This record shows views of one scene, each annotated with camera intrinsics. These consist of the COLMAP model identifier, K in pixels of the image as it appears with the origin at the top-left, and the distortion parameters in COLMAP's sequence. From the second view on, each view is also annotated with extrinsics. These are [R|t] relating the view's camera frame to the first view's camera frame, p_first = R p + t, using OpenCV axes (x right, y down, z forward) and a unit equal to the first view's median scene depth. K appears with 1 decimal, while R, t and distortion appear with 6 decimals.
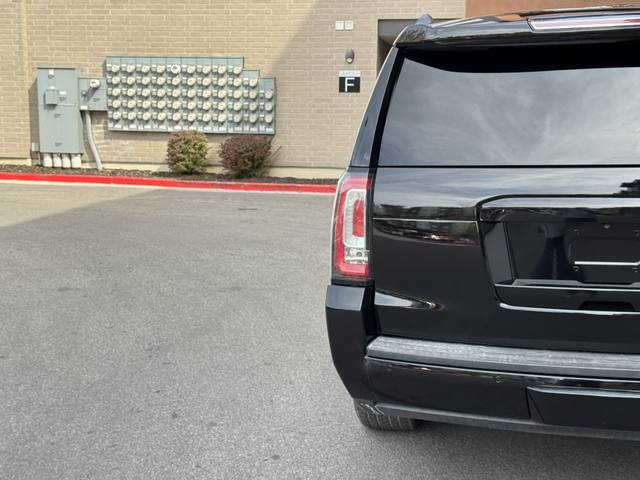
lens RADIAL K [[903.7, 0, 311.6], [0, 903.7, 227.4], [0, 0, 1]] dist [0.124296, 0.000000]
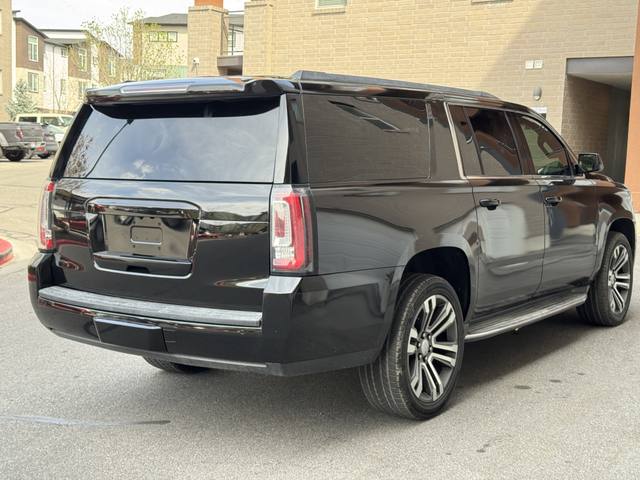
lens RADIAL K [[903.7, 0, 321.8], [0, 903.7, 241.5], [0, 0, 1]] dist [0.124296, 0.000000]
pose [[0.919453, 0.056225, -0.389159, 0.846684], [-0.064610, 0.997875, -0.008481, 0.022268], [0.387855, 0.032941, 0.921131, -0.215210]]
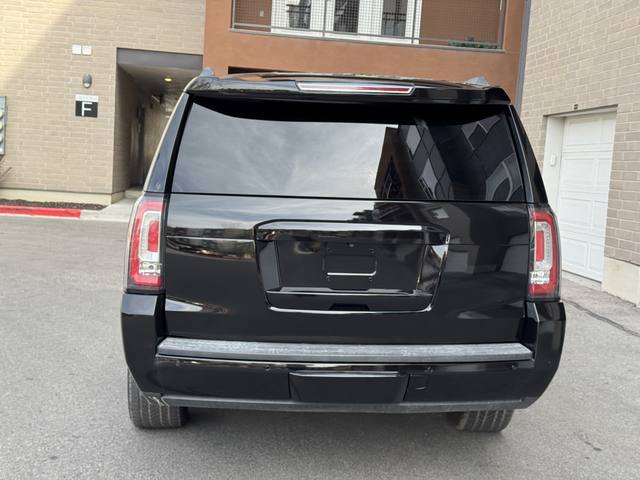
lens RADIAL K [[903.7, 0, 320.7], [0, 903.7, 241.4], [0, 0, 1]] dist [0.124296, 0.000000]
pose [[0.951368, 0.012706, 0.307796, -0.078188], [-0.008145, 0.999837, -0.016099, 0.010394], [-0.307950, 0.012809, 0.951316, -0.140486]]
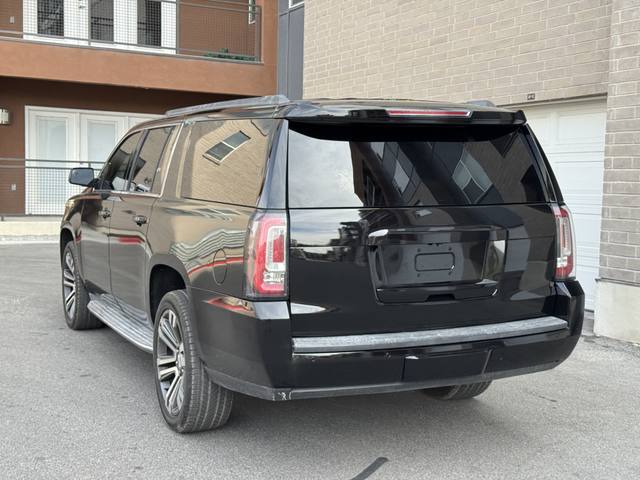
lens RADIAL K [[903.7, 0, 324.2], [0, 903.7, 235.7], [0, 0, 1]] dist [0.124296, 0.000000]
pose [[0.792189, -0.036921, 0.609158, -0.544475], [0.060391, 0.998012, -0.018047, -0.001261], [-0.607280, 0.051084, 0.792844, -0.059277]]
